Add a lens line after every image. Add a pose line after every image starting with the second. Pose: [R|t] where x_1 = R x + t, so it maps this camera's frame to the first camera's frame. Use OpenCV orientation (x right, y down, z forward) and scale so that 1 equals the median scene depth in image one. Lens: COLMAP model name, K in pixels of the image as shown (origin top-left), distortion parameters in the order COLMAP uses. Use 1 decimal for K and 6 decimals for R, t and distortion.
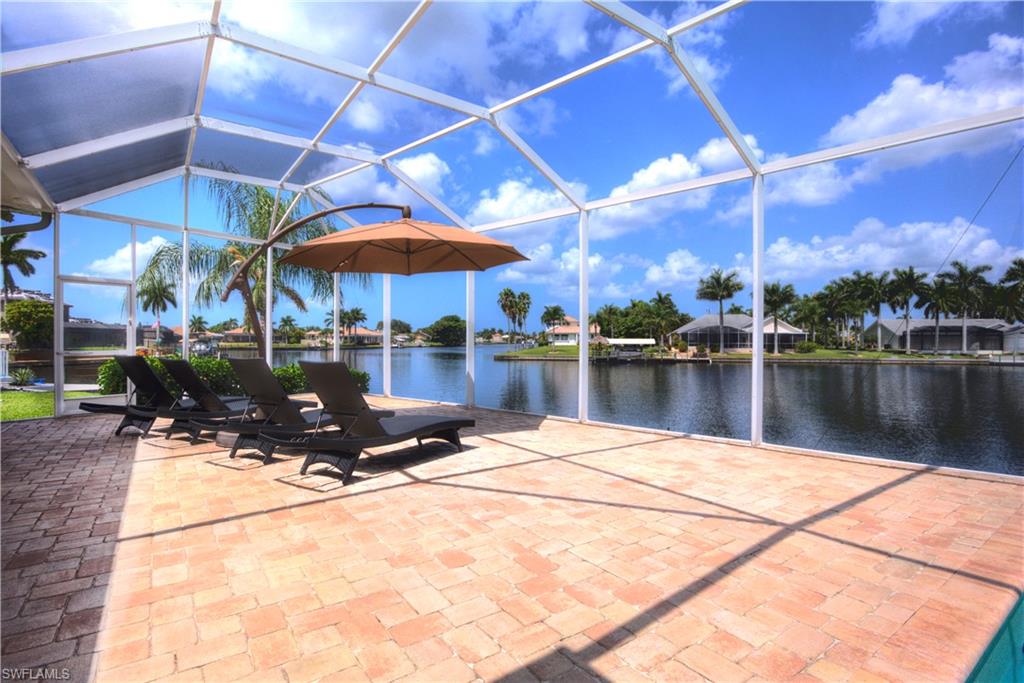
lens RADIAL K [[500.1, 0, 523.7], [0, 500.1, 347.2], [0, 0, 1]] dist [-0.020690, -0.002030]
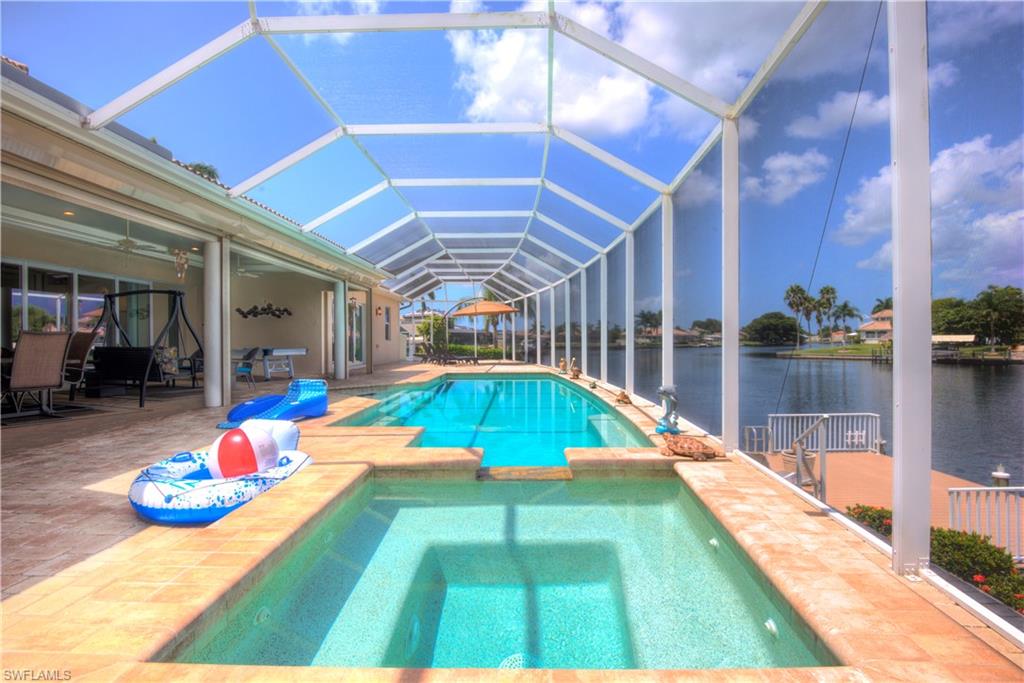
lens RADIAL K [[500.1, 0, 511.2], [0, 500.1, 340.2], [0, 0, 1]] dist [-0.020690, -0.002030]
pose [[0.791185, -0.006121, -0.611546, 0.099835], [-0.002144, 0.999916, -0.012783, 0.002595], [0.611573, 0.011425, 0.791106, -0.077120]]
